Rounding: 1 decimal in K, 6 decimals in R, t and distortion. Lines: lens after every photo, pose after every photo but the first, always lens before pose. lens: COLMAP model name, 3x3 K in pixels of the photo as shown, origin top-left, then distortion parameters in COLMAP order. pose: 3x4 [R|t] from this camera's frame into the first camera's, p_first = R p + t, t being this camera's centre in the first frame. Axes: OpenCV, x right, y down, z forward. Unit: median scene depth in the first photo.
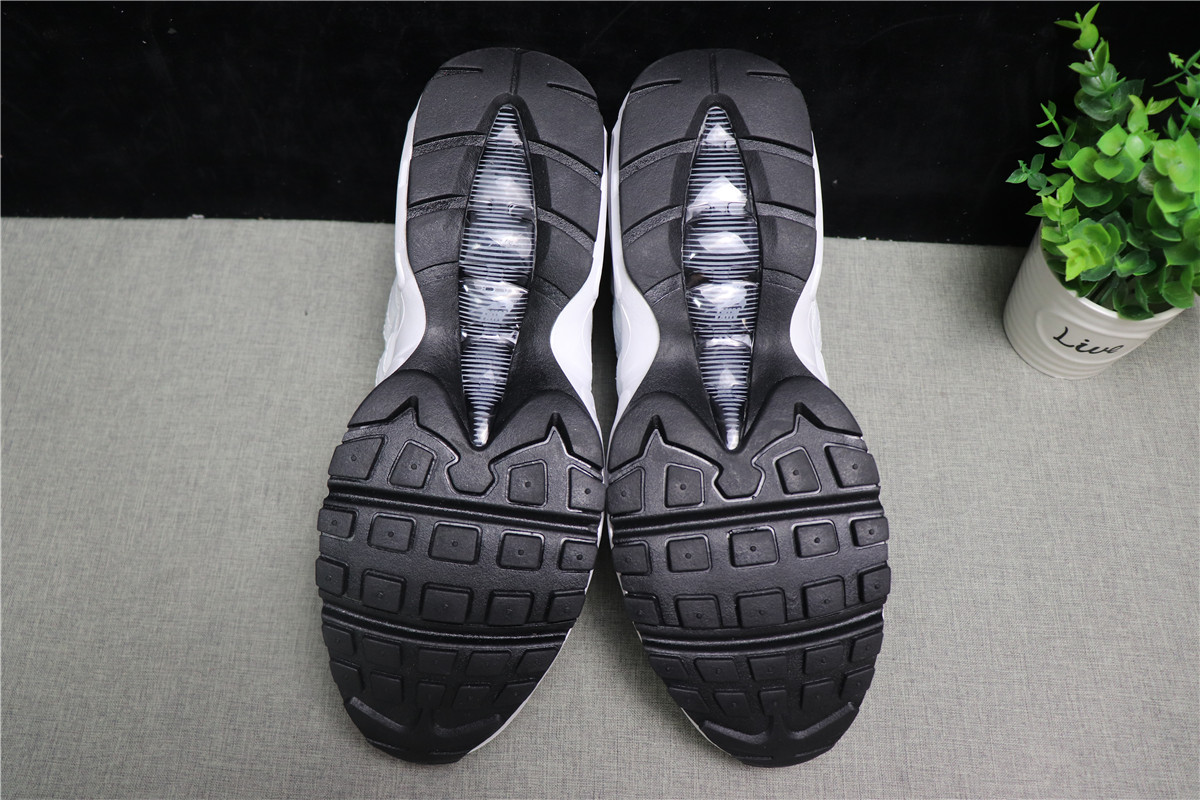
lens RADIAL K [[995.7, 0, 594.1], [0, 995.7, 404.2], [0, 0, 1]] dist [-0.162070, 0.132184]
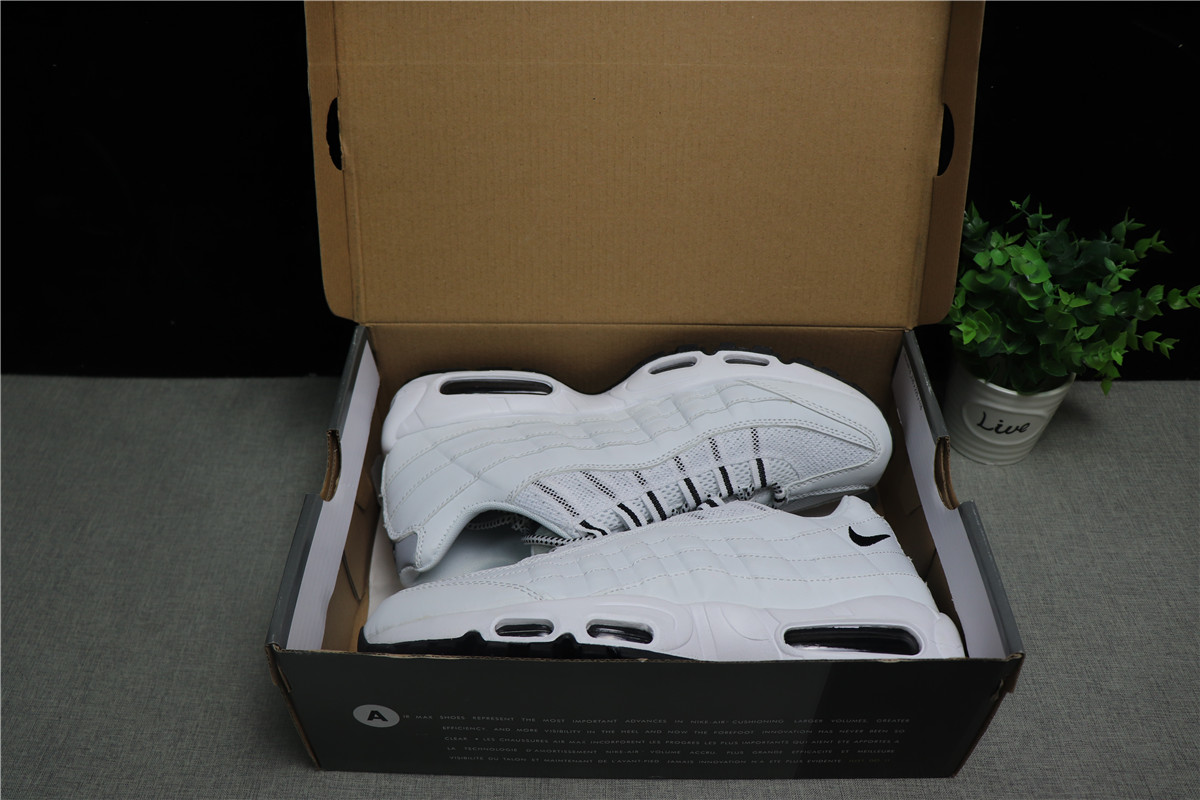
lens RADIAL K [[995.7, 0, 596.8], [0, 995.7, 390.7], [0, 0, 1]] dist [-0.162070, 0.132184]
pose [[0.999638, -0.024784, 0.010498, -0.053742], [0.026878, 0.939886, -0.340429, 0.331164], [-0.001429, 0.340588, 0.940212, -0.262899]]
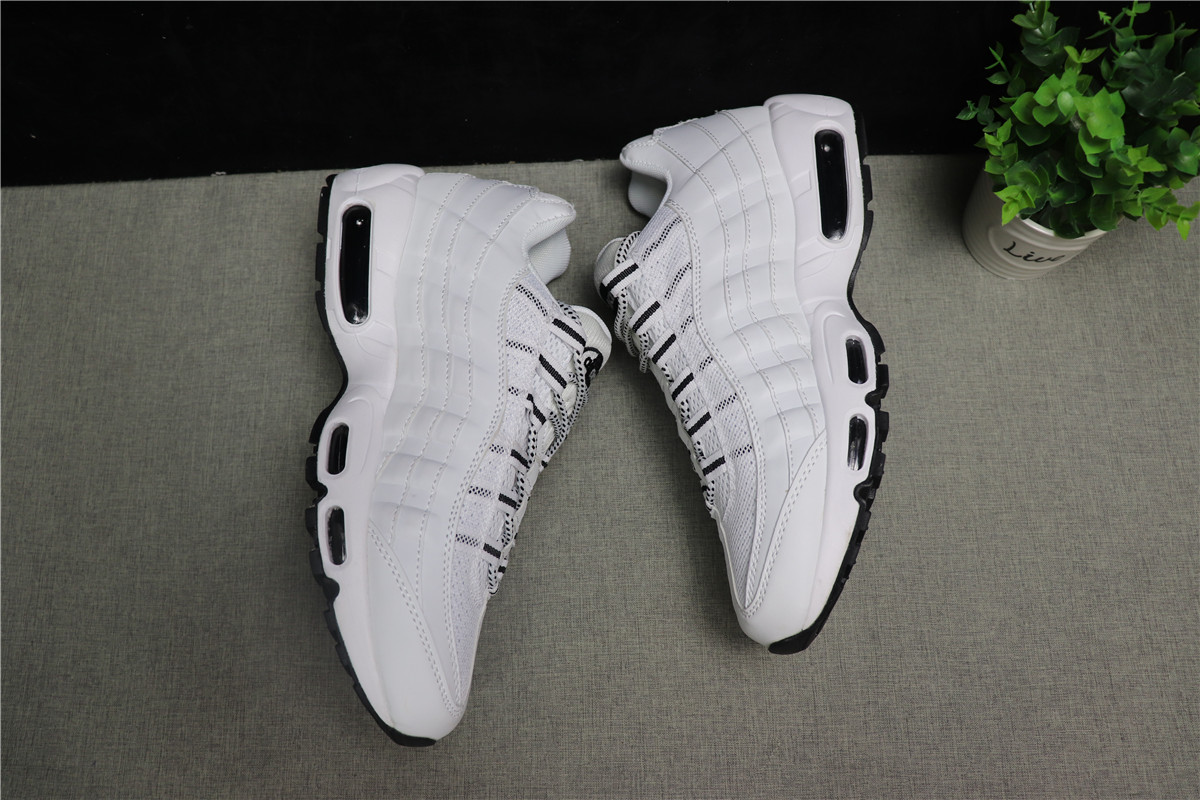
lens RADIAL K [[995.7, 0, 601.2], [0, 995.7, 408.0], [0, 0, 1]] dist [-0.162070, 0.132184]
pose [[0.997876, -0.064952, 0.005034, -0.009036], [0.063029, 0.982090, 0.177558, -0.119363], [-0.016477, -0.176864, 0.984097, -0.136661]]
